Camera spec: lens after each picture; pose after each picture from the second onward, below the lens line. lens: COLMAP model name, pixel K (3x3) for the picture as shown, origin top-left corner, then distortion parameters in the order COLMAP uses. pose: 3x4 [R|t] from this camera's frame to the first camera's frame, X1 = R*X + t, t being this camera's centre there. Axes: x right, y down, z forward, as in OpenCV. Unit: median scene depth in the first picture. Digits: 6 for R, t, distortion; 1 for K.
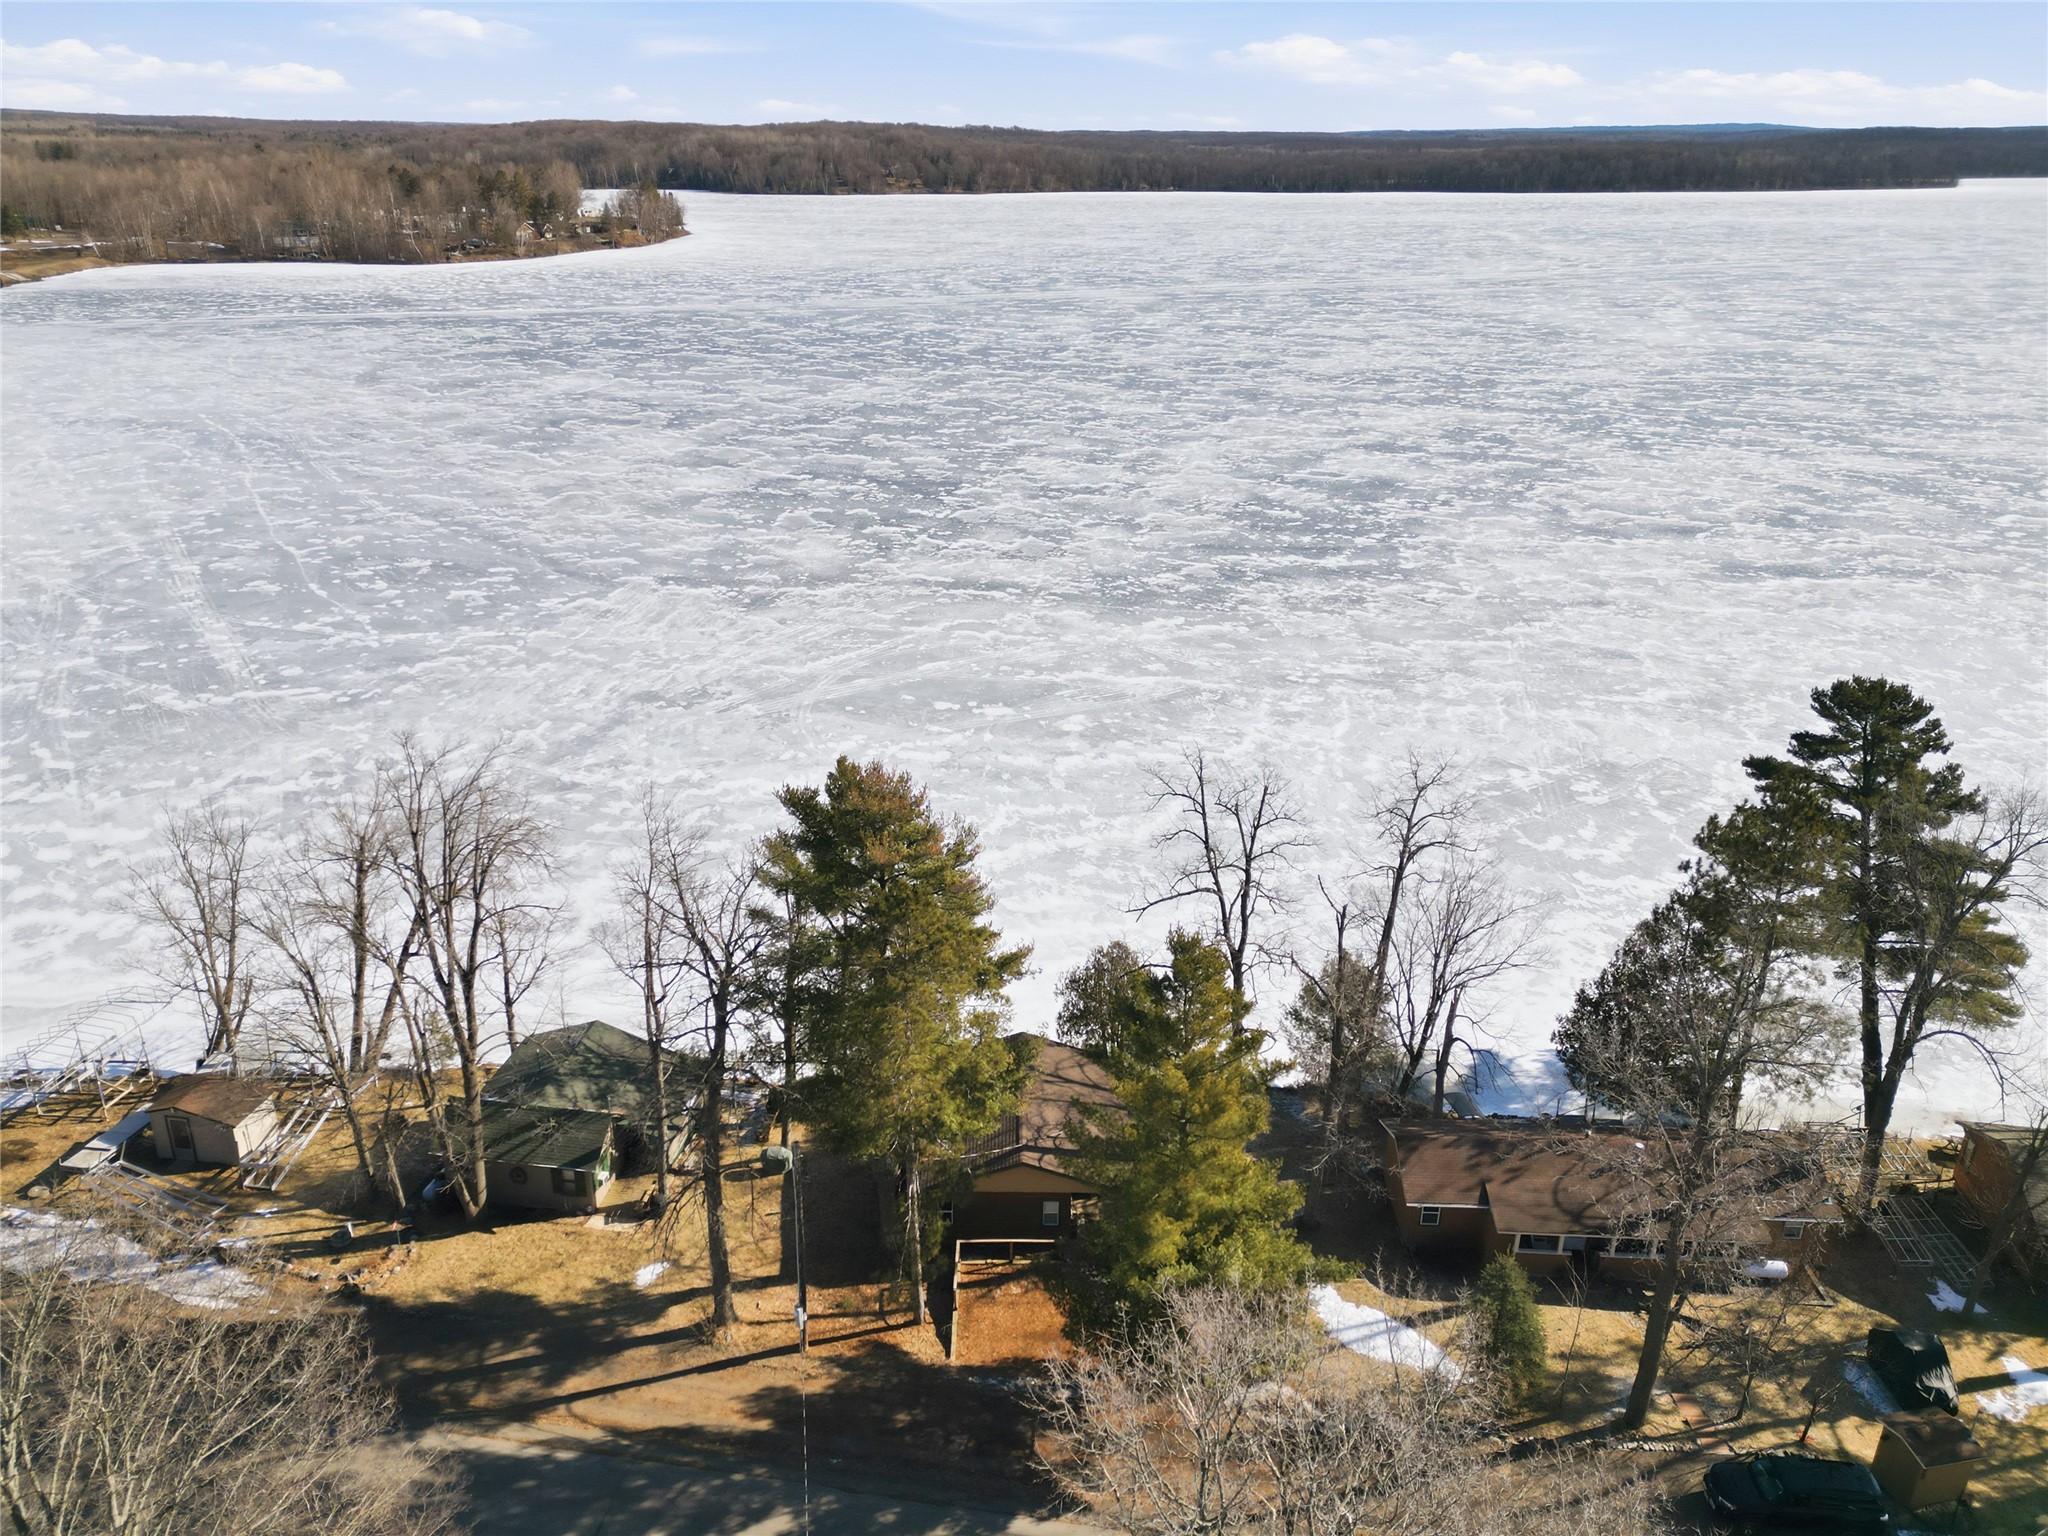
lens RADIAL K [[1435.9, 0, 1022.2], [0, 1435.9, 825.7], [0, 0, 1]] dist [0.084417, -0.068746]
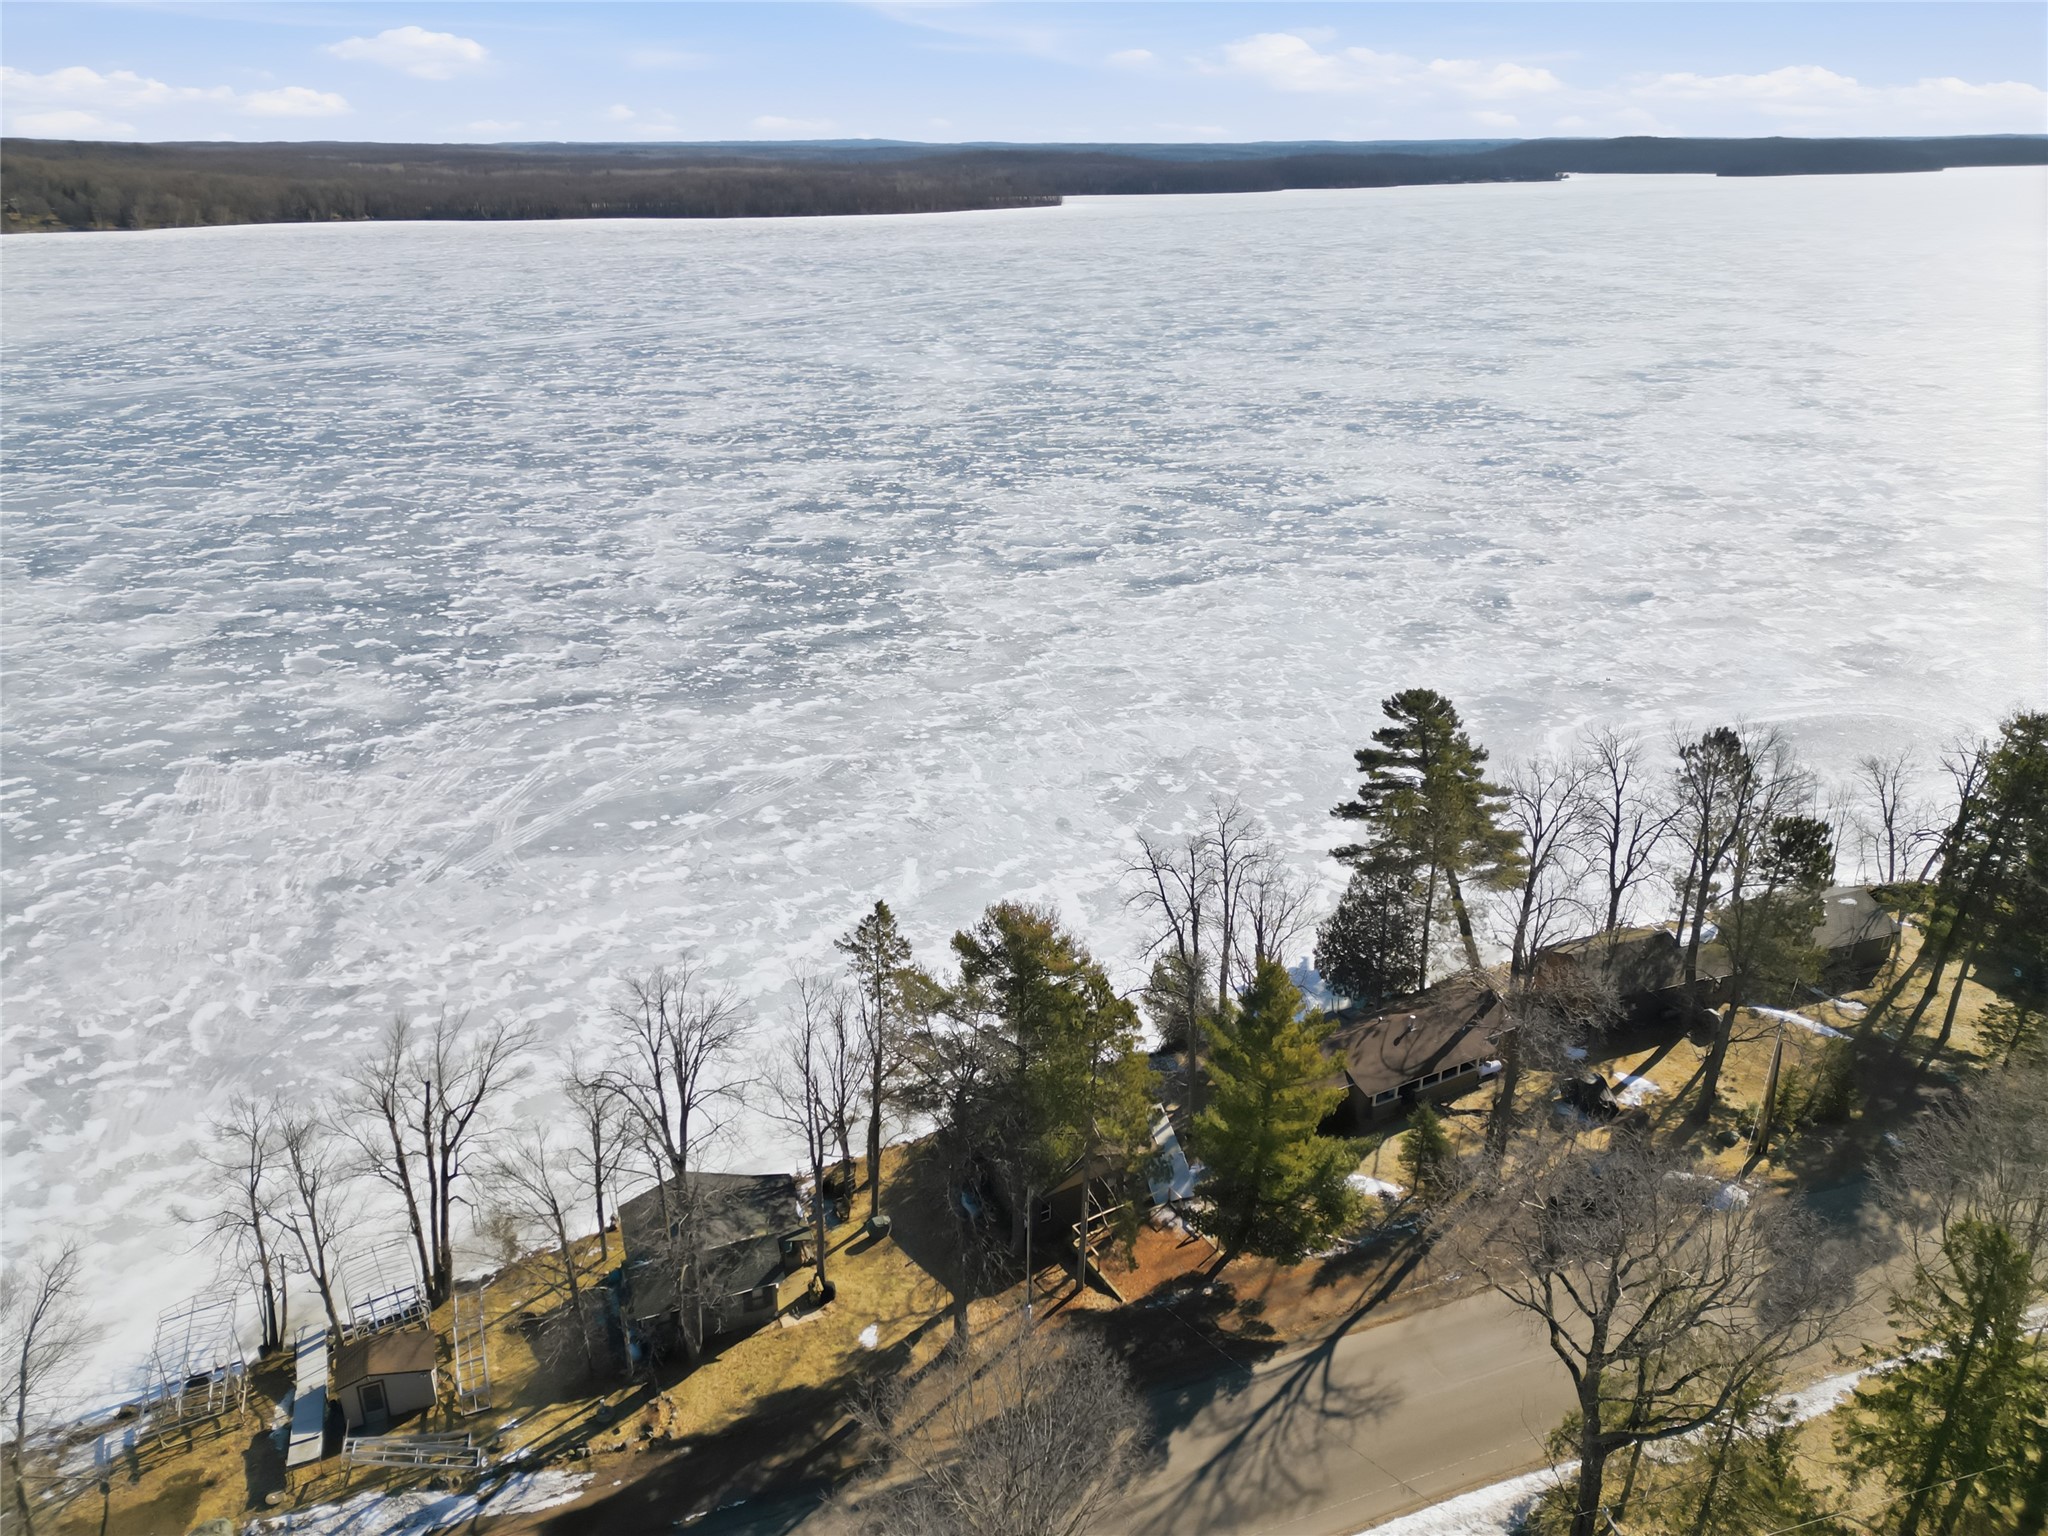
lens RADIAL K [[1435.9, 0, 1022.2], [0, 1435.9, 825.7], [0, 0, 1]] dist [0.084417, -0.068746]
pose [[0.860529, -0.222663, 0.458160, -0.267446], [0.221029, 0.973541, 0.057992, -0.072197], [-0.458950, 0.051363, 0.886976, -0.086905]]
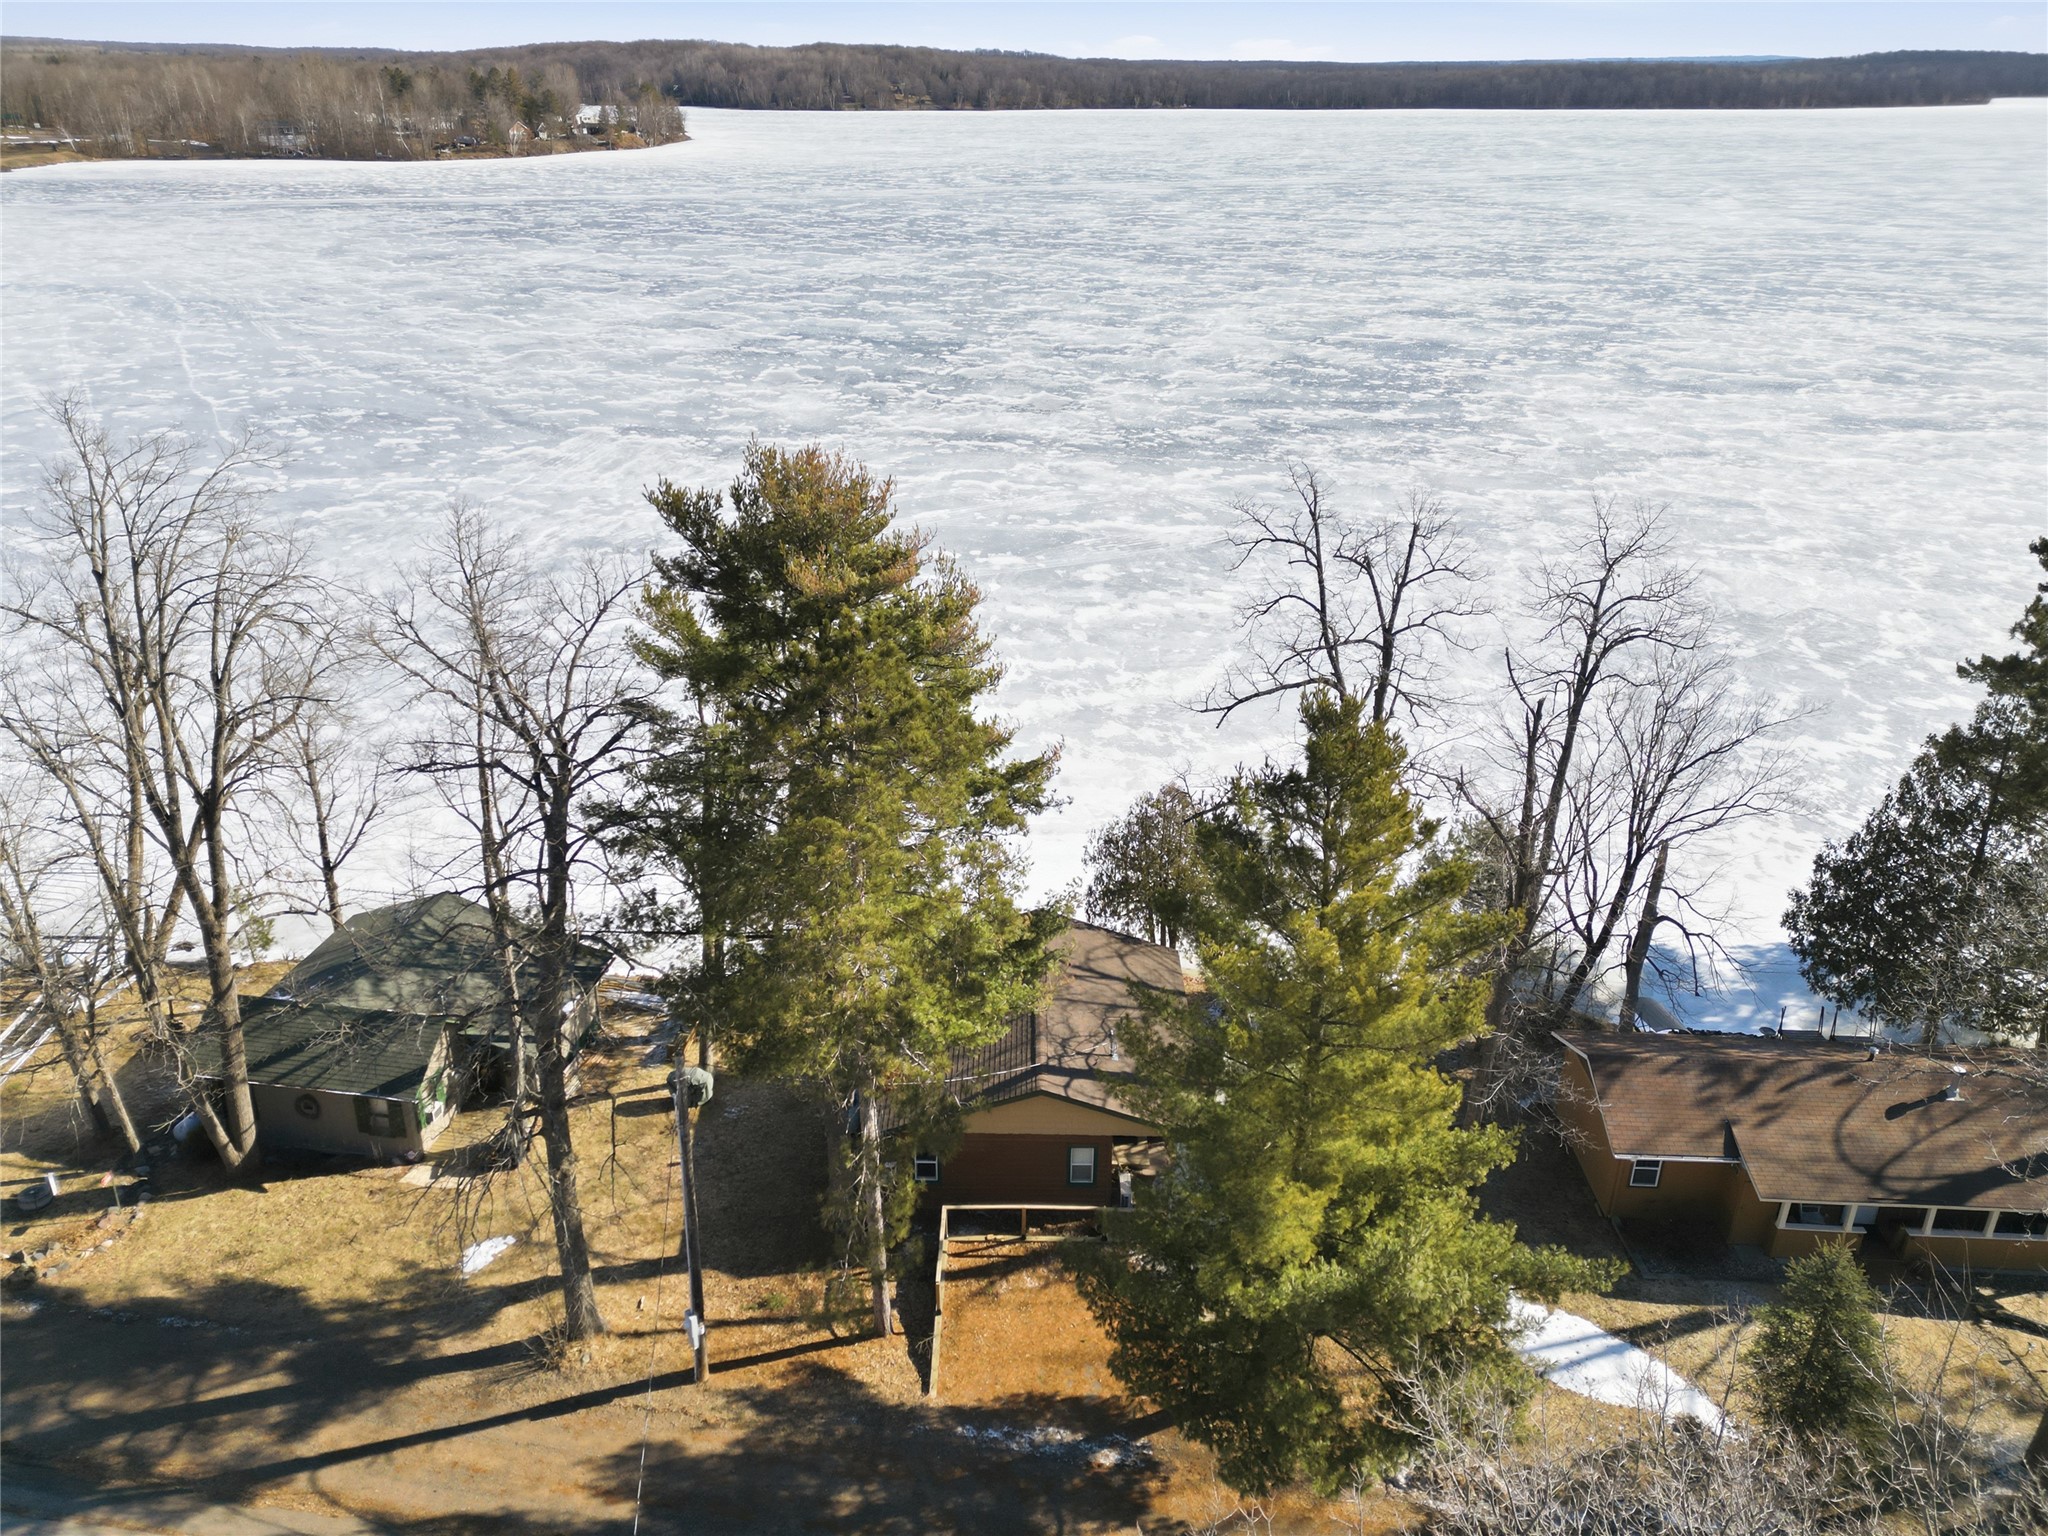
lens RADIAL K [[1413.6, 0, 1018.0], [0, 1413.6, 774.1], [0, 0, 1]] dist [0.069340, -0.050228]
pose [[0.999961, 0.003051, -0.008253, -0.002343], [-0.003002, 0.999978, 0.005972, 0.035739], [0.008271, -0.005947, 0.999948, 0.148081]]
